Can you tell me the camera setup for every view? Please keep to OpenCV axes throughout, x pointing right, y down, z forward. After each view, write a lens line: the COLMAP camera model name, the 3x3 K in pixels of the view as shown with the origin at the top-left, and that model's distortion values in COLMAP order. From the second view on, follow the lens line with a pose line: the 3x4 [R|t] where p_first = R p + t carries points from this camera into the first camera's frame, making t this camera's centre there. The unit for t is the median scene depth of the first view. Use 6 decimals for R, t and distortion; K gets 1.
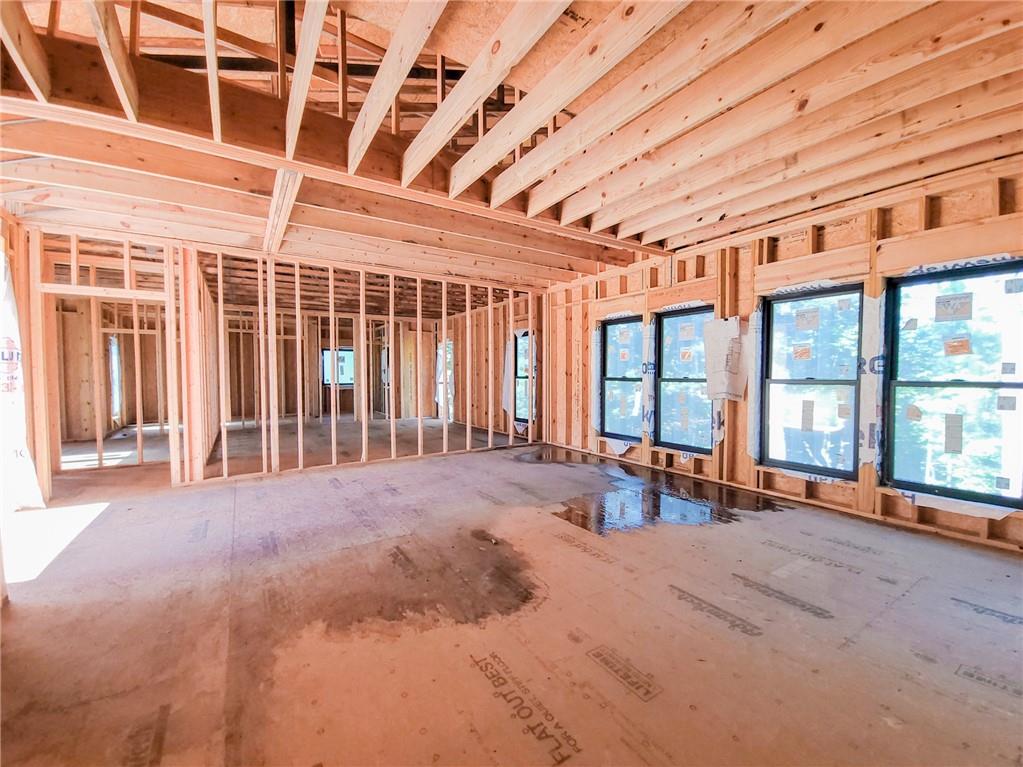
lens RADIAL K [[415.1, 0, 510.2], [0, 415.1, 388.0], [0, 0, 1]] dist [-0.002134, 0.000487]
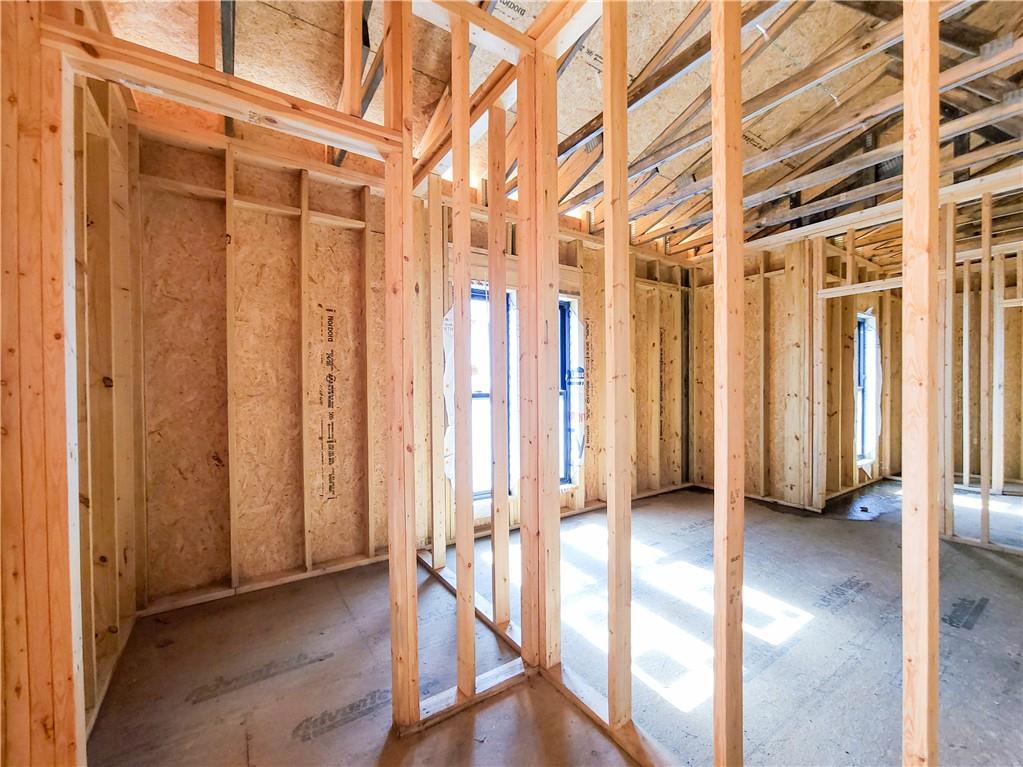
lens RADIAL K [[415.1, 0, 519.6], [0, 415.1, 387.7], [0, 0, 1]] dist [-0.002134, 0.000487]
pose [[0.015003, 0.010749, -0.999830, -0.435511], [-0.028228, 0.999548, 0.010323, -0.019326], [0.999489, 0.028068, 0.015300, 0.560369]]
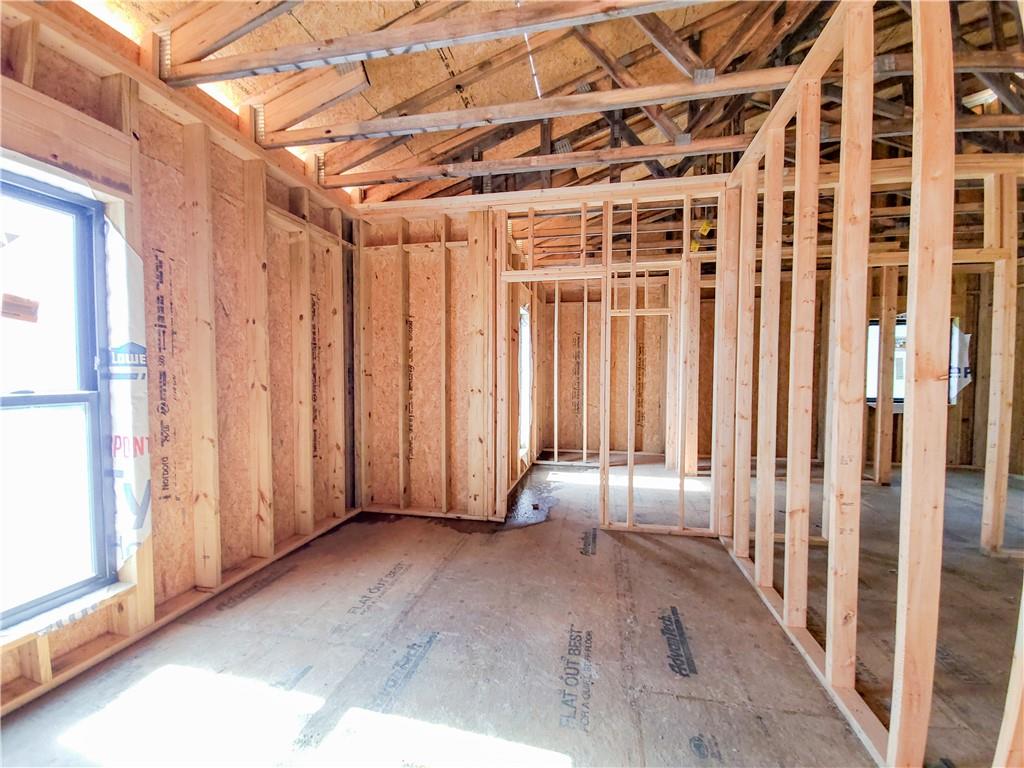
lens RADIAL K [[415.6, 0, 522.7], [0, 415.6, 388.8], [0, 0, 1]] dist [-0.002134, 0.000487]
pose [[0.716668, 0.031708, -0.696693, -0.585615], [-0.029665, 0.999448, 0.014971, -0.024062], [0.696783, 0.009938, 0.717213, 0.618406]]
